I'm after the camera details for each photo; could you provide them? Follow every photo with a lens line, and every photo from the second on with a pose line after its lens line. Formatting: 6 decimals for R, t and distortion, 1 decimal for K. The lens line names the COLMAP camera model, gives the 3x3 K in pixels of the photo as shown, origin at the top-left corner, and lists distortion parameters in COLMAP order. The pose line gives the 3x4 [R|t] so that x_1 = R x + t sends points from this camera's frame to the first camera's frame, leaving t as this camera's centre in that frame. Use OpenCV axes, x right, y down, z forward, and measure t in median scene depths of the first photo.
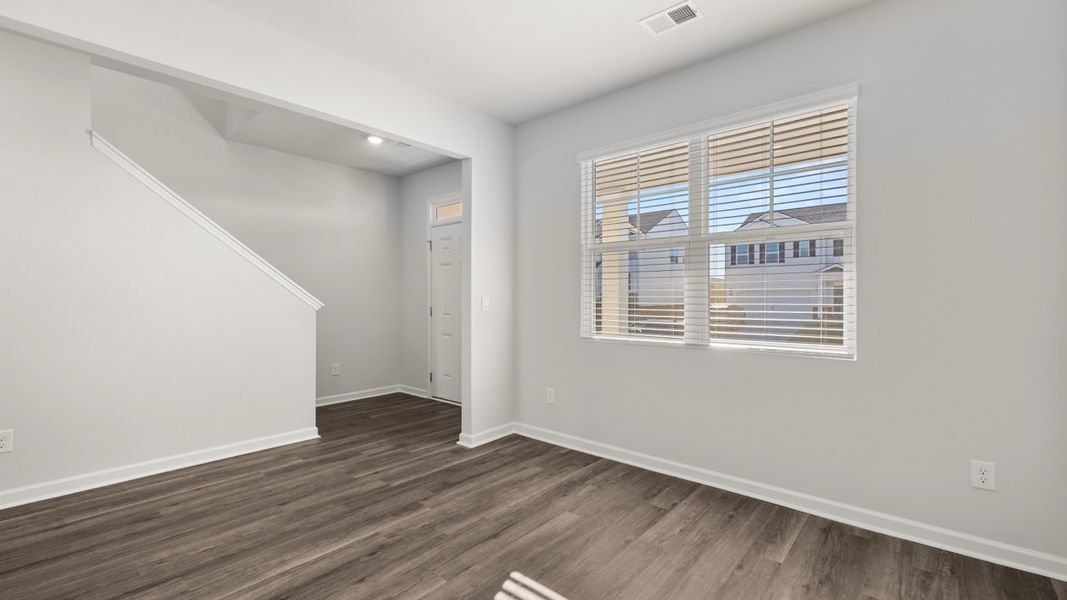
lens RADIAL K [[447.3, 0, 527.9], [0, 447.3, 299.1], [0, 0, 1]] dist [0.000364, -0.000618]
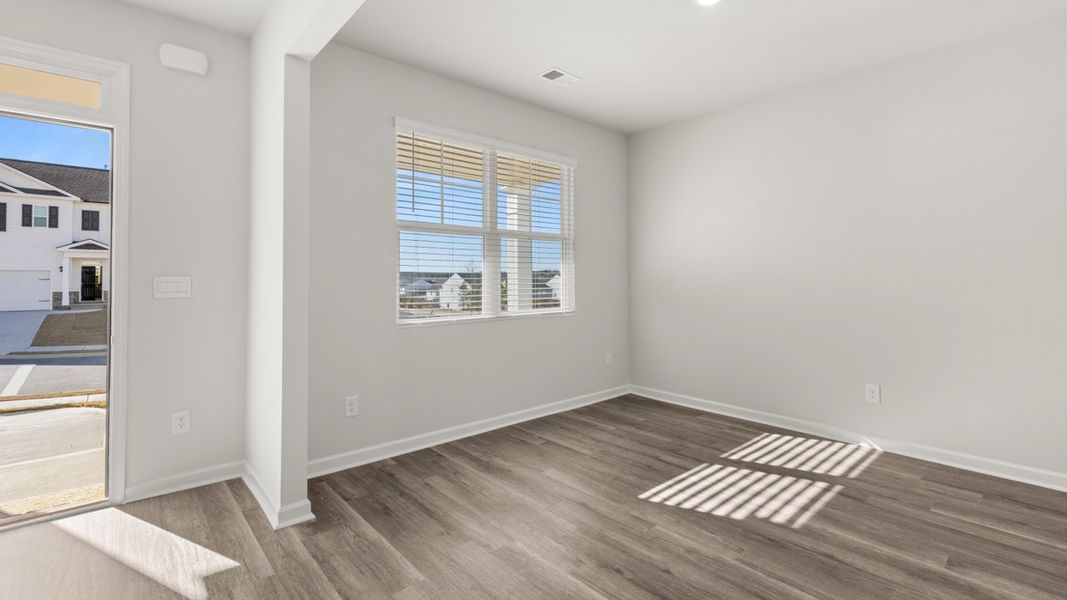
lens RADIAL K [[476.2, 0, 532.4], [0, 476.2, 264.6], [0, 0, 1]] dist [0.000595, -0.000176]
pose [[0.125421, 0.029721, 0.991658, -0.897607], [0.004119, 0.999527, -0.030478, -0.002668], [-0.992095, 0.007907, 0.125240, 0.712309]]
